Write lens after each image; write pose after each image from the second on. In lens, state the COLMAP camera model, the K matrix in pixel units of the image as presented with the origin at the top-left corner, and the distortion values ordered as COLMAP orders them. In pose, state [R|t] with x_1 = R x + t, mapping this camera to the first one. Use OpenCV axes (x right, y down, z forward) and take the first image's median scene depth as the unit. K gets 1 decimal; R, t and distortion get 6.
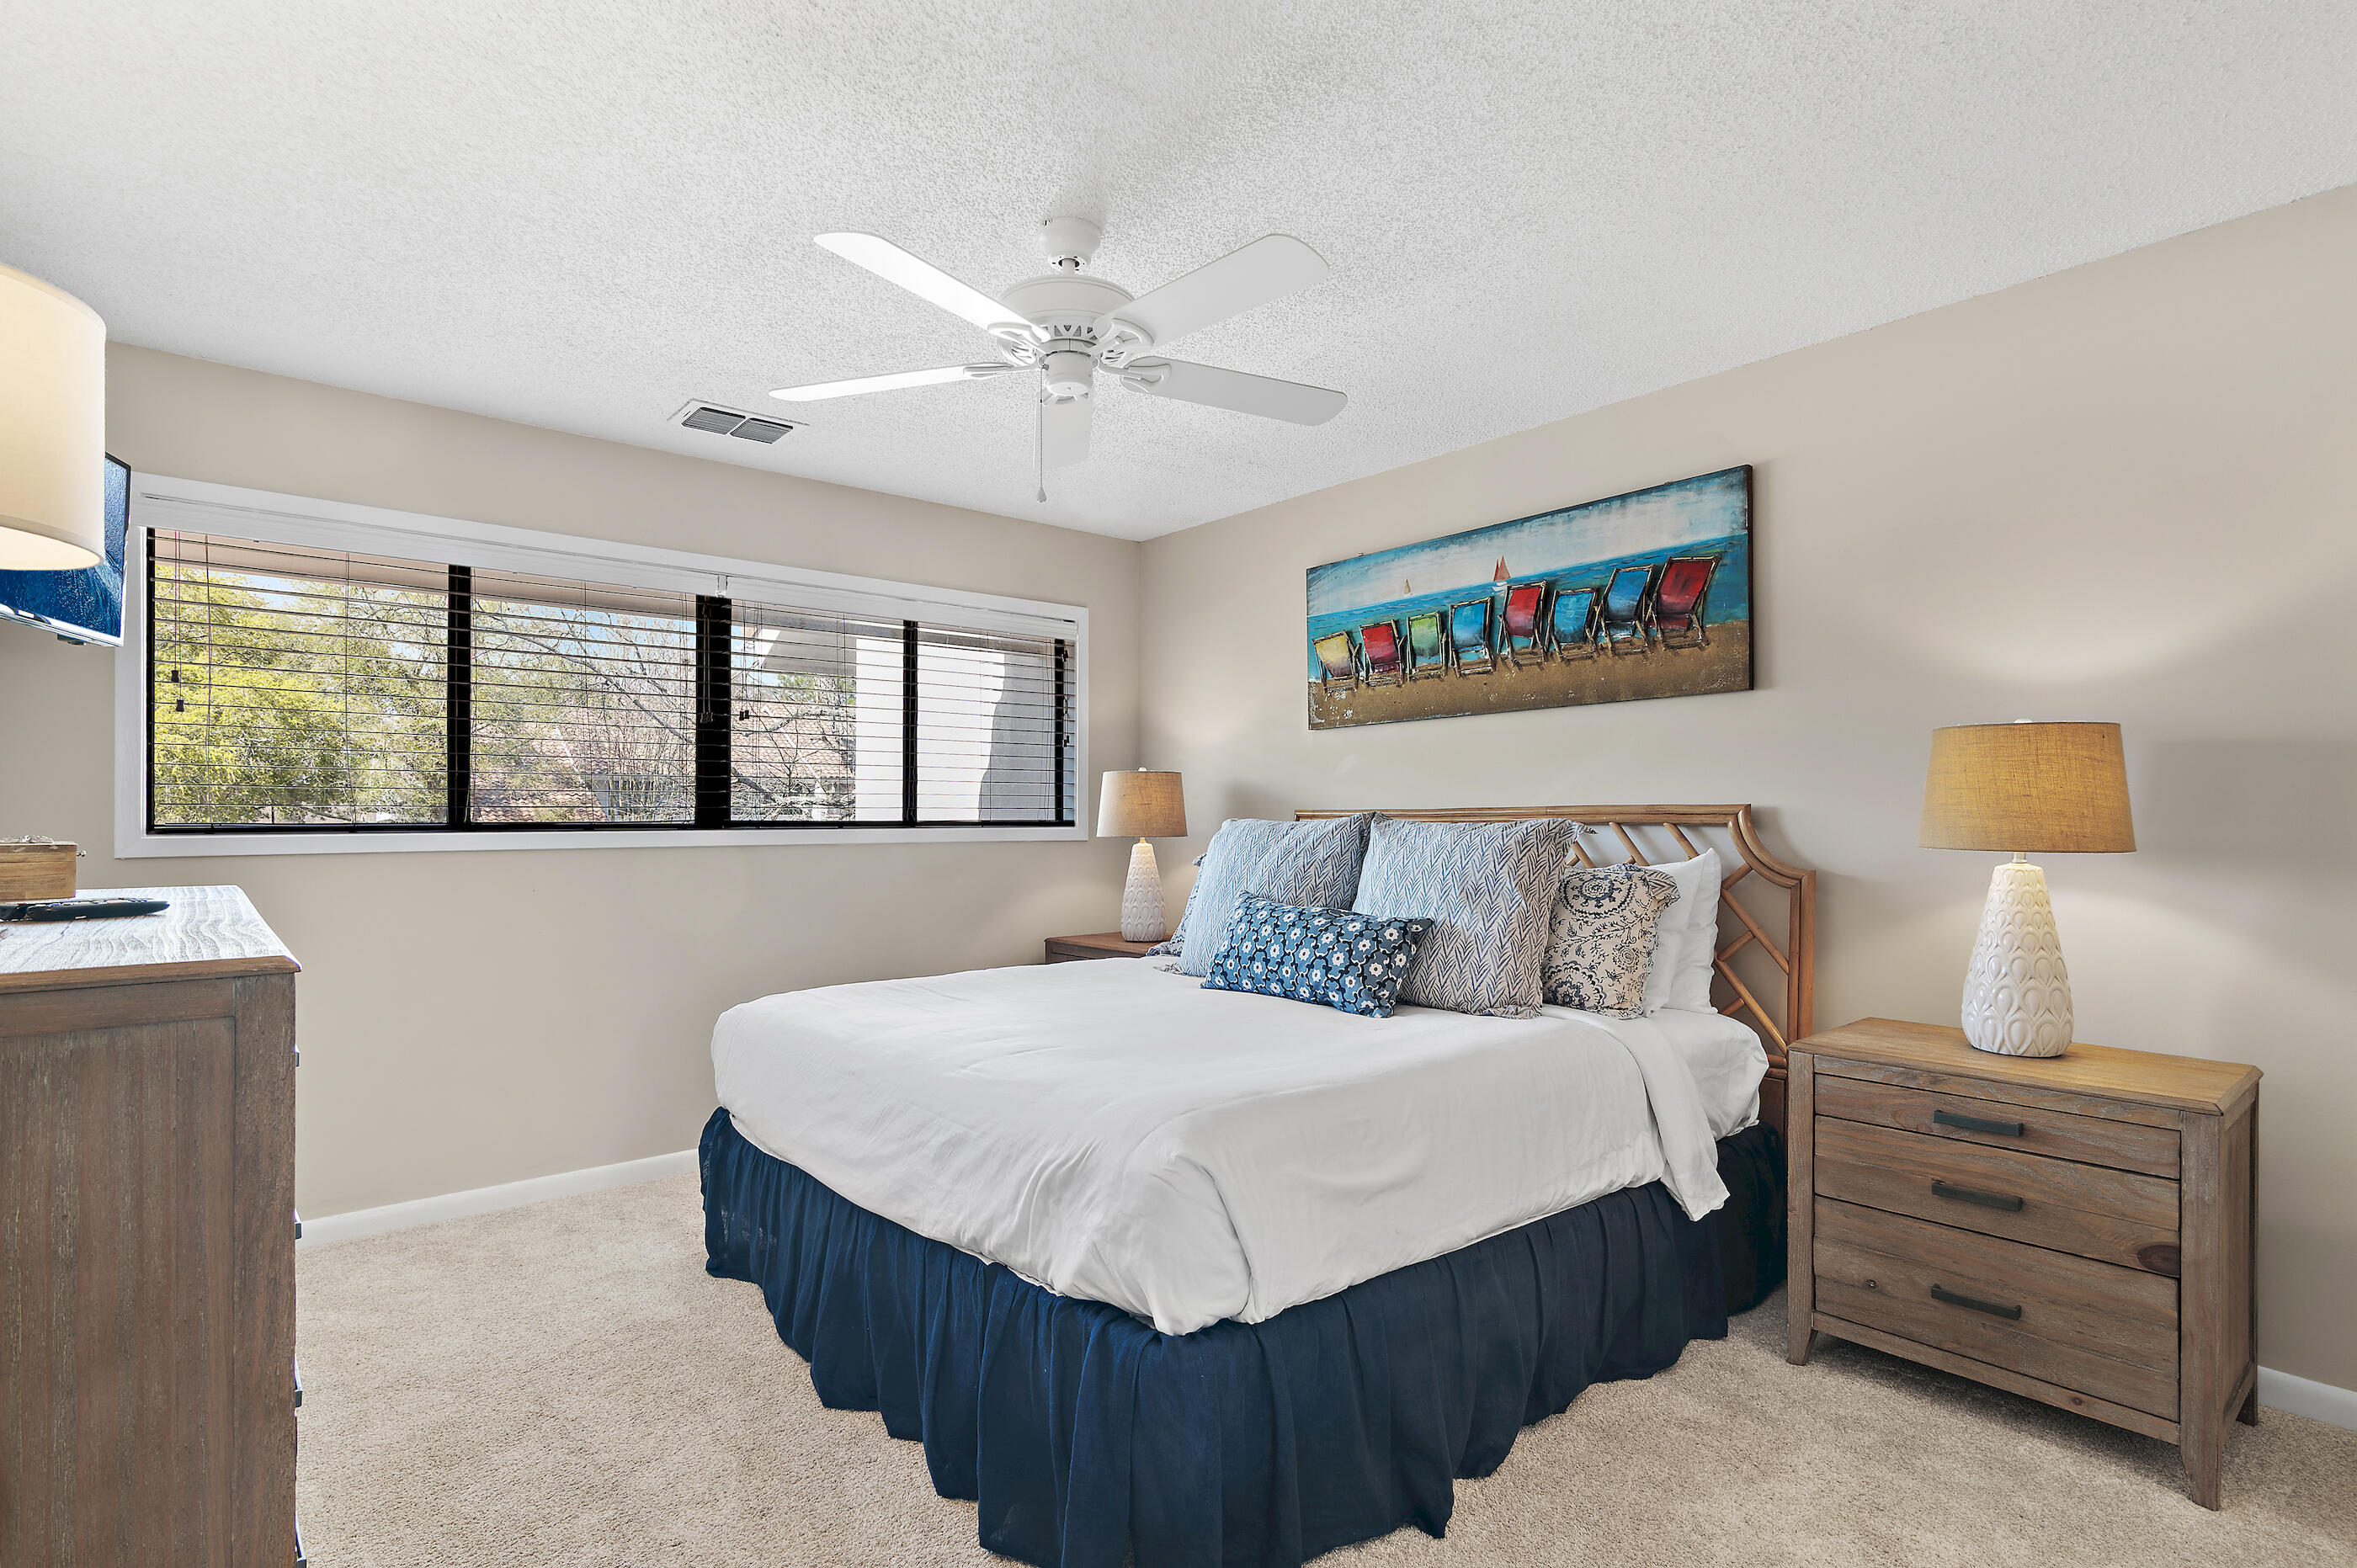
lens RADIAL K [[1134.8, 0, 1190.0], [0, 1134.8, 802.0], [0, 0, 1]] dist [0.000924, 0.000148]
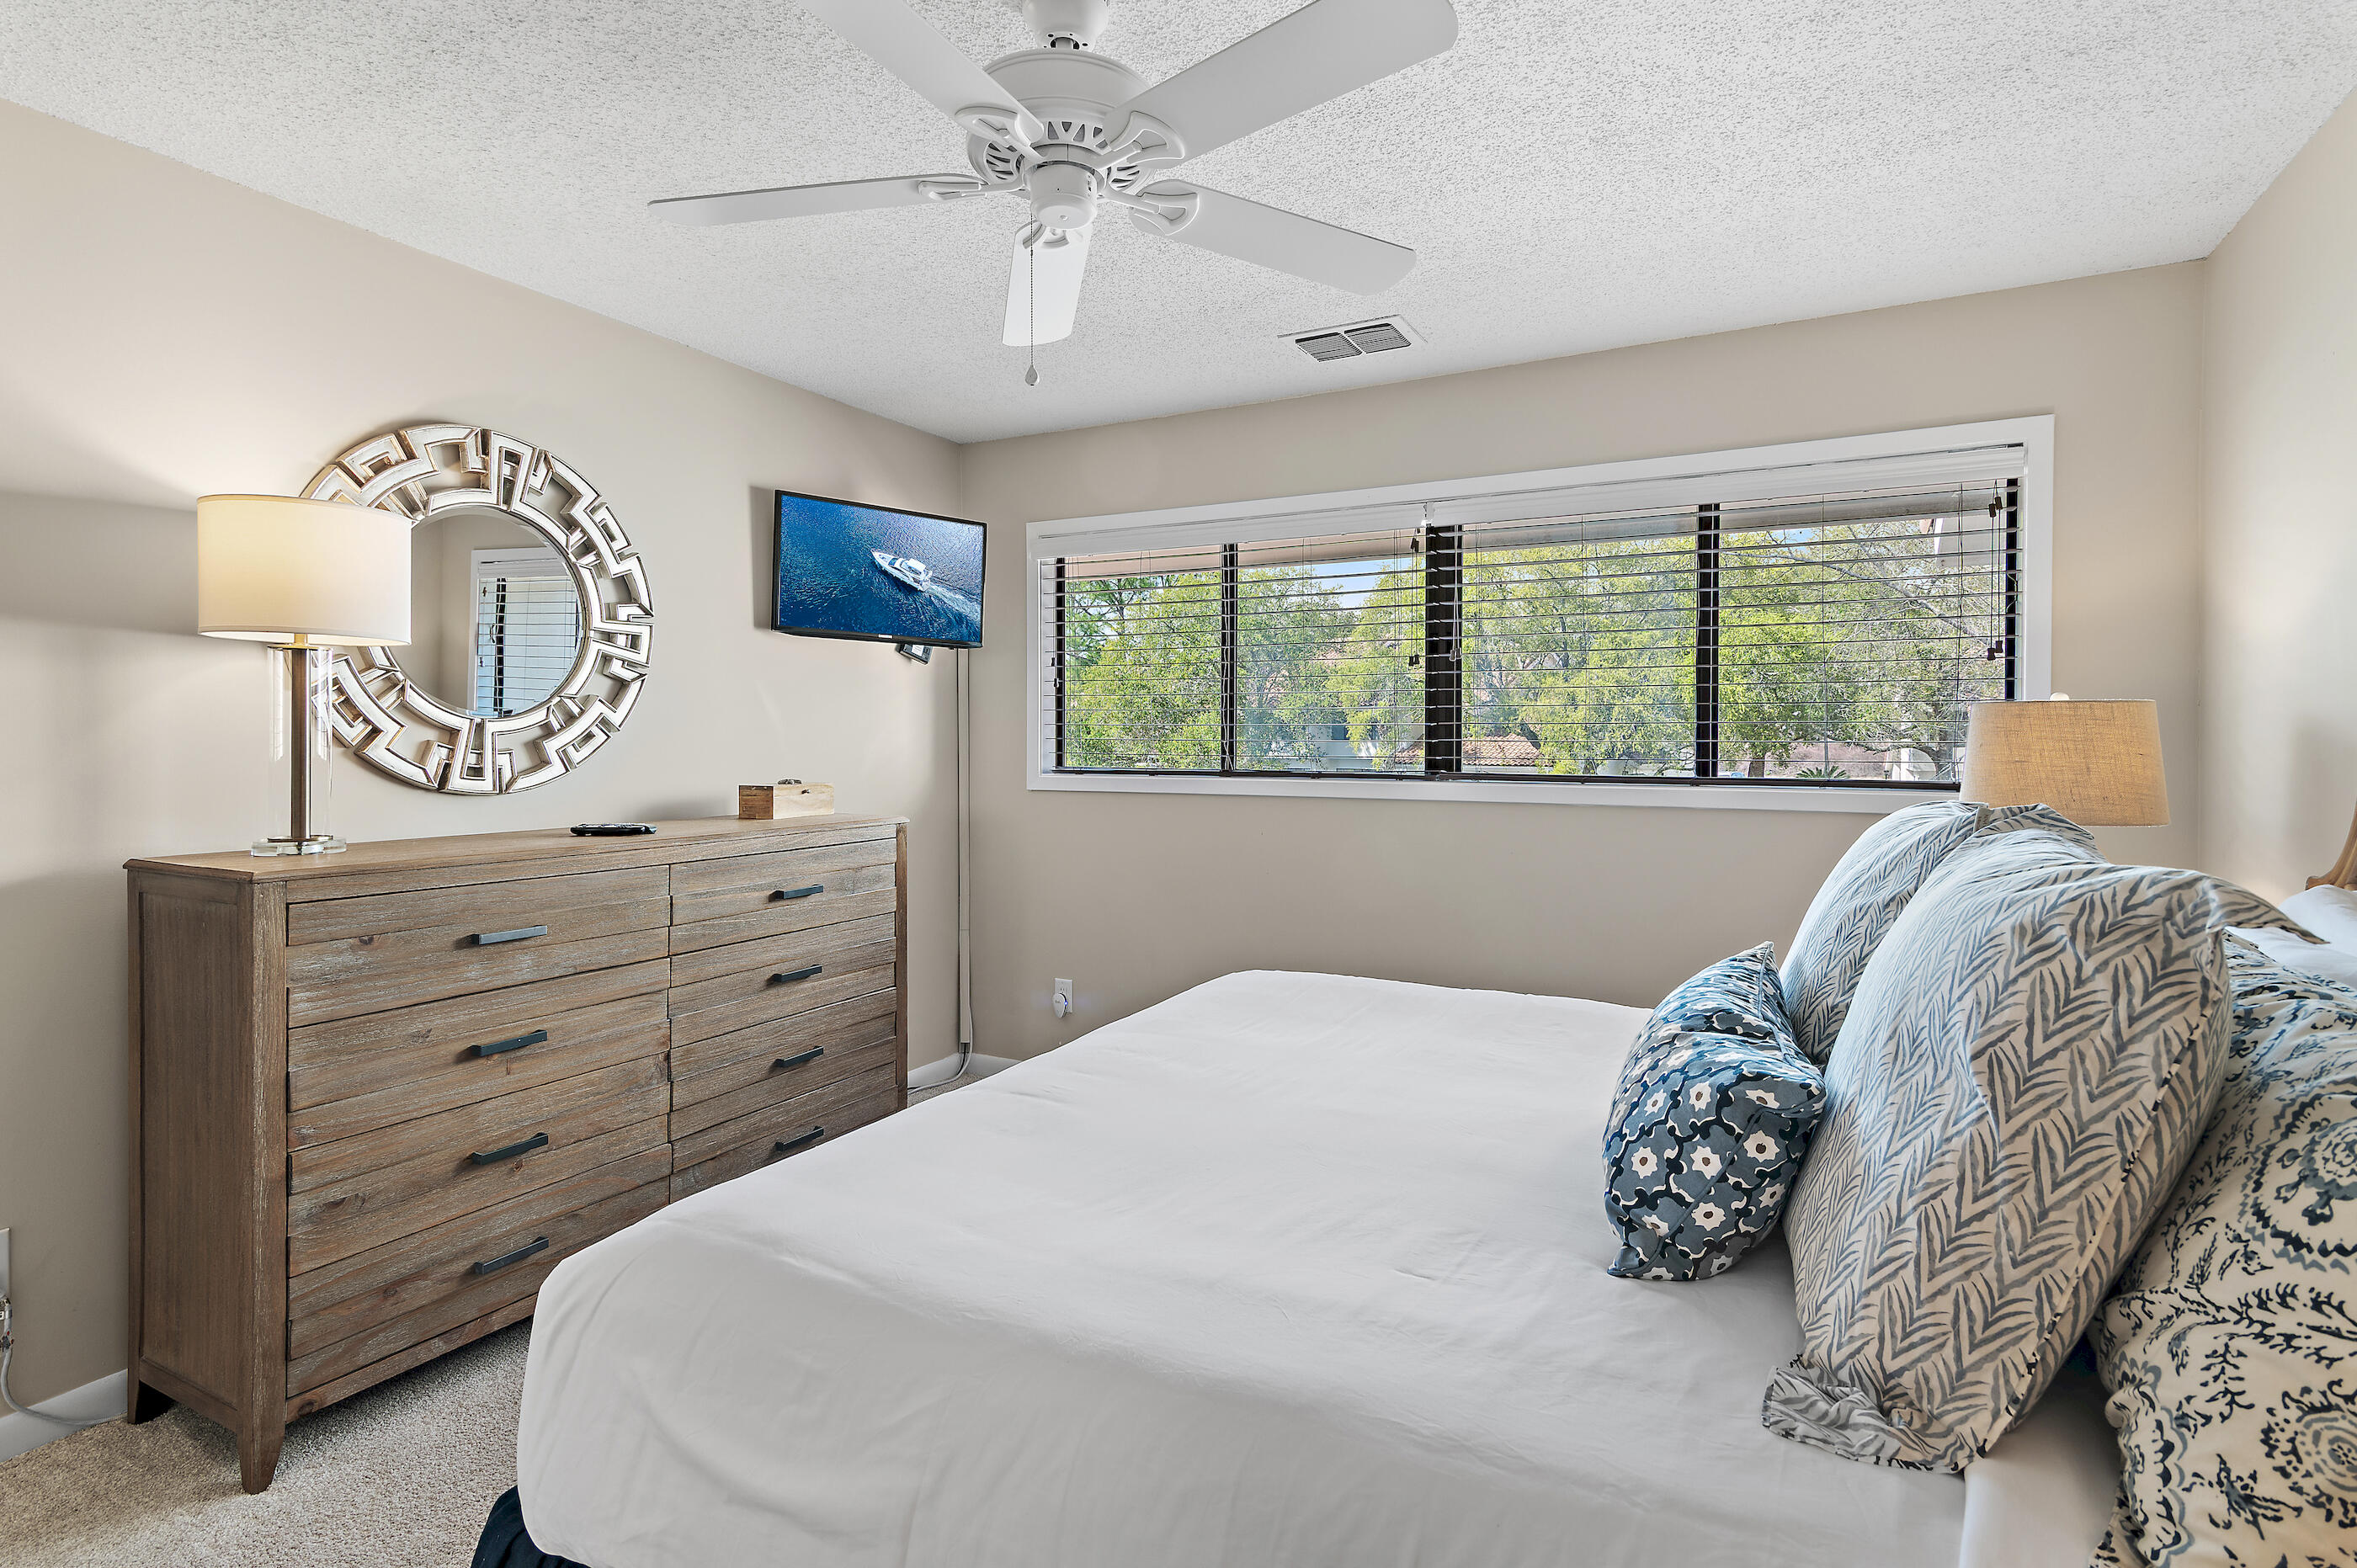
lens RADIAL K [[1146.3, 0, 1185.1], [0, 1146.3, 740.3], [0, 0, 1]] dist [0.001853, 0.000201]
pose [[0.377074, 0.002017, -0.926181, 0.402347], [0.009921, 0.999931, 0.006217, -0.018448], [0.926130, -0.011533, 0.377028, 0.518428]]
